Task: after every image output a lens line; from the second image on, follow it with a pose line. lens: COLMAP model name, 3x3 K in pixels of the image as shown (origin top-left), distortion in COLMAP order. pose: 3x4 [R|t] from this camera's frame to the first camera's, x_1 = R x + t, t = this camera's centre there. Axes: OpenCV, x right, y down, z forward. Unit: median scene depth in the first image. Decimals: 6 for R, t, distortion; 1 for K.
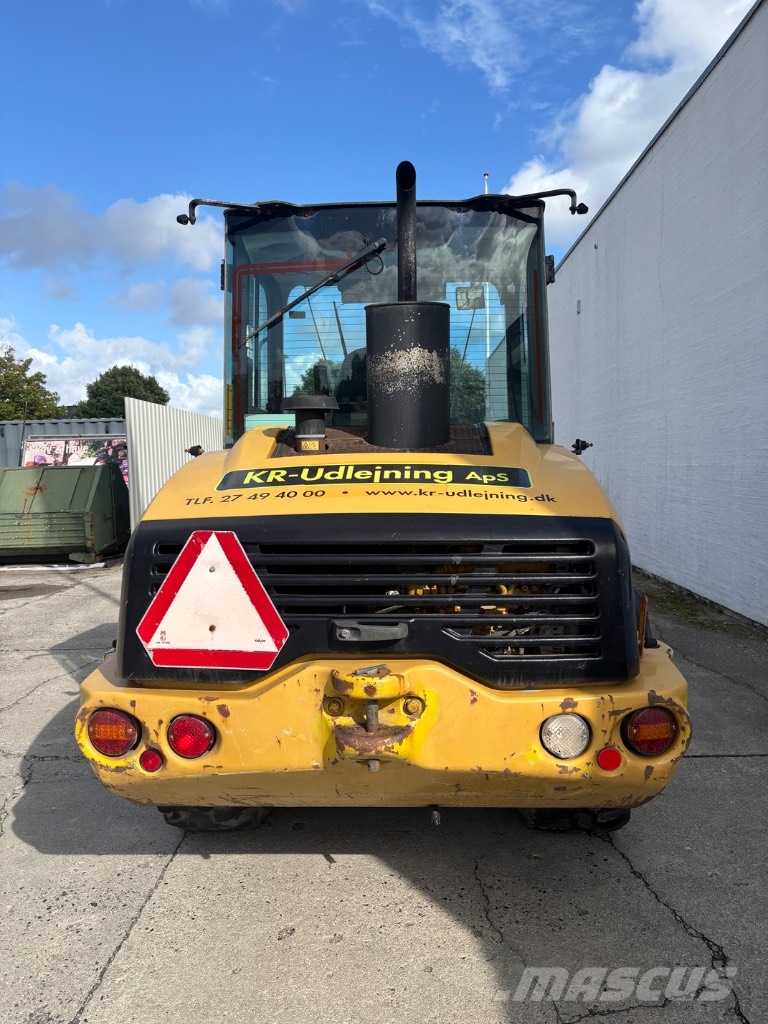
lens RADIAL K [[774.5, 0, 383.8], [0, 774.5, 534.4], [0, 0, 1]] dist [0.049332, -0.039243]
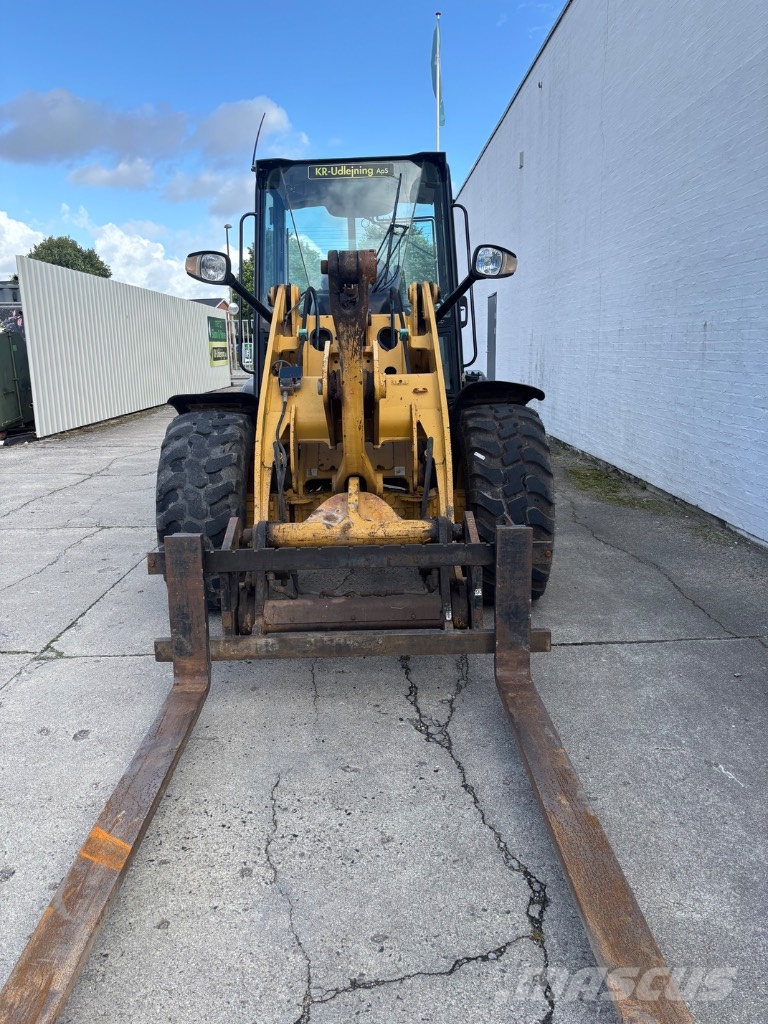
lens RADIAL K [[759.7, 0, 384.5], [0, 759.7, 511.1], [0, 0, 1]] dist [0.052703, 0.004539]
pose [[0.999374, -0.003346, 0.035221, 0.091769], [-0.000676, 0.993528, 0.113583, 0.023542], [-0.035373, -0.113536, 0.992904, 0.104598]]
